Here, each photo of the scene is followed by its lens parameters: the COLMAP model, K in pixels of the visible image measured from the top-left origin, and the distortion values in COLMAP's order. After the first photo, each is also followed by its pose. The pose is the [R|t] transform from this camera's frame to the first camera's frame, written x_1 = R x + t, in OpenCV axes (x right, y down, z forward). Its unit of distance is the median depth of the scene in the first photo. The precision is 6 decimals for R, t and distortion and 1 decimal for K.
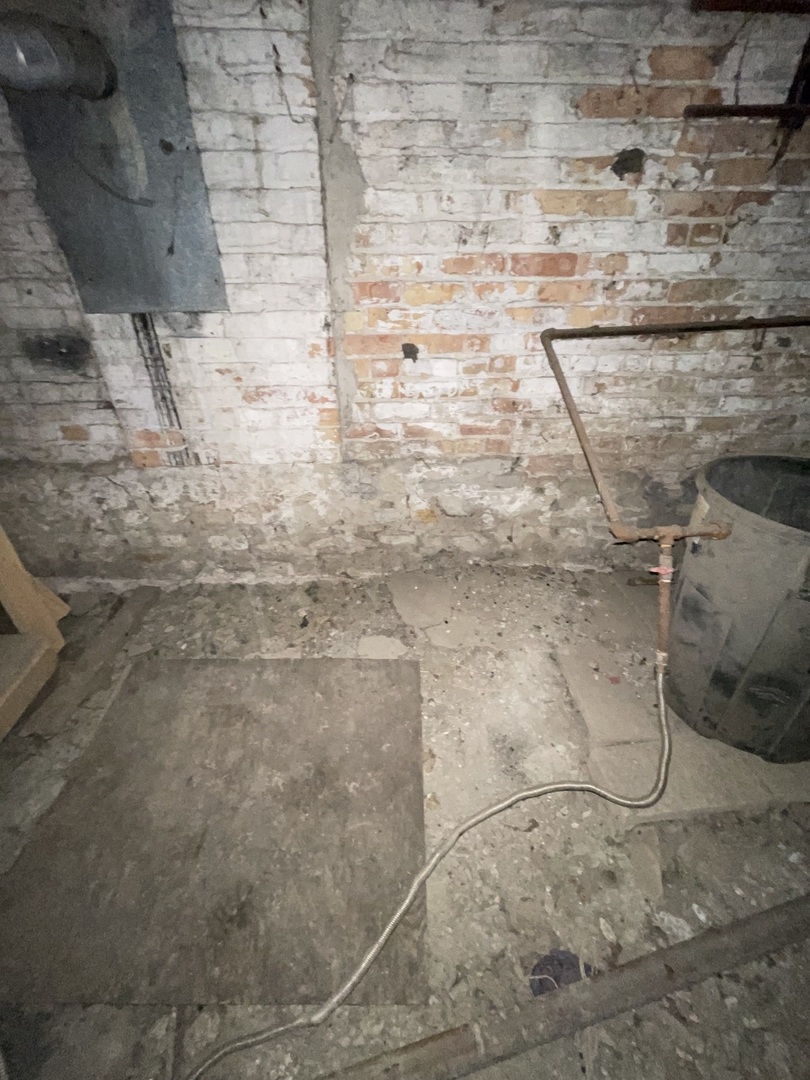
lens RADIAL K [[441.3, 0, 402.6], [0, 441.3, 540.4], [0, 0, 1]] dist [-0.000578, 0.001209]
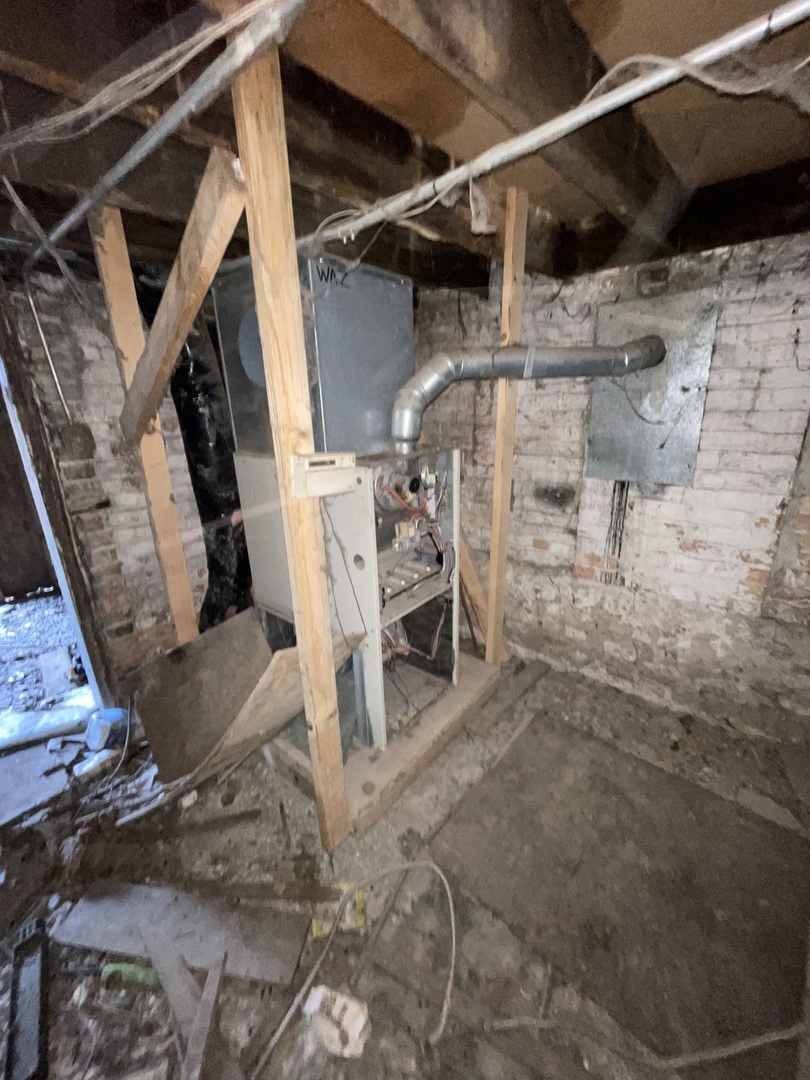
lens RADIAL K [[441.3, 0, 410.2], [0, 441.3, 540.0], [0, 0, 1]] dist [-0.000578, 0.001209]
pose [[0.736737, 0.188788, -0.649290, -0.103721], [-0.340240, 0.933318, -0.114692, 0.064070], [0.584342, 0.305412, 0.751843, -0.382371]]
